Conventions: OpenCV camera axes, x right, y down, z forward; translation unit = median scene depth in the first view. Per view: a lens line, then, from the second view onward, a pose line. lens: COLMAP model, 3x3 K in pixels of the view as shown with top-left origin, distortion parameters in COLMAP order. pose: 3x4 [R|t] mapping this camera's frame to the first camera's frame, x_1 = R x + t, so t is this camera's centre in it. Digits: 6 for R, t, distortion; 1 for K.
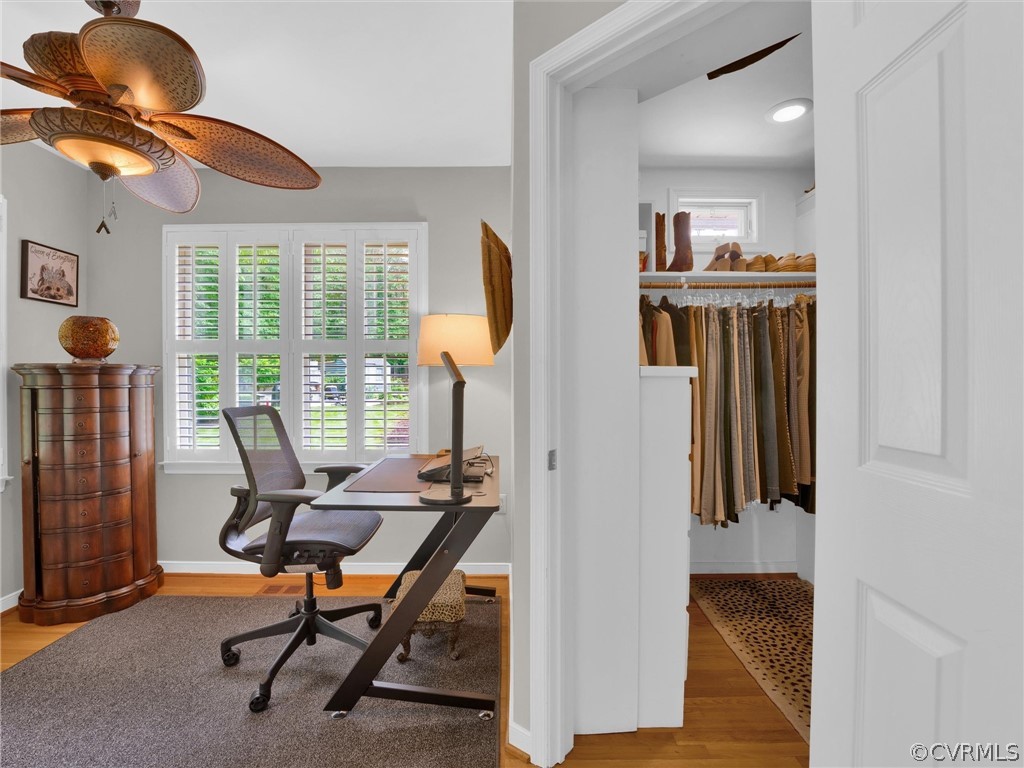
lens RADIAL K [[476.3, 0, 516.0], [0, 476.3, 384.5], [0, 0, 1]] dist [-0.029559, 0.000978]
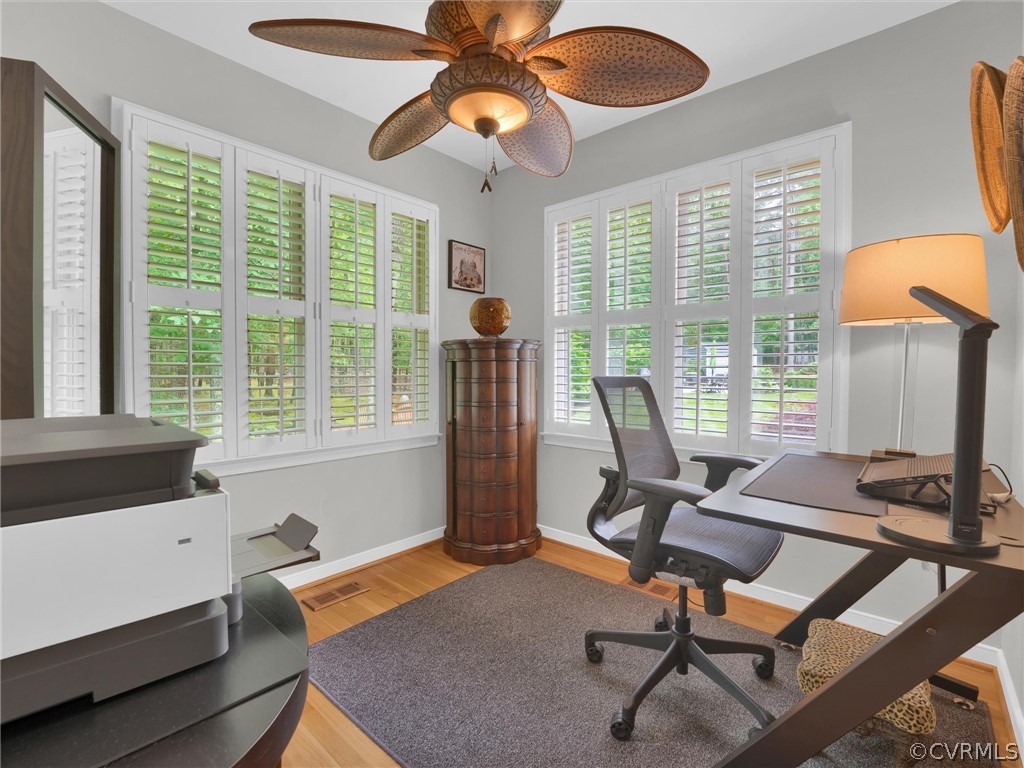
lens RADIAL K [[466.8, 0, 515.9], [0, 466.8, 385.4], [0, 0, 1]] dist [-0.028890, 0.000011]
pose [[0.748383, 0.024261, -0.662823, -0.142293], [-0.008257, 0.999594, 0.027264, 0.041946], [0.663216, -0.014931, 0.748279, 0.233980]]
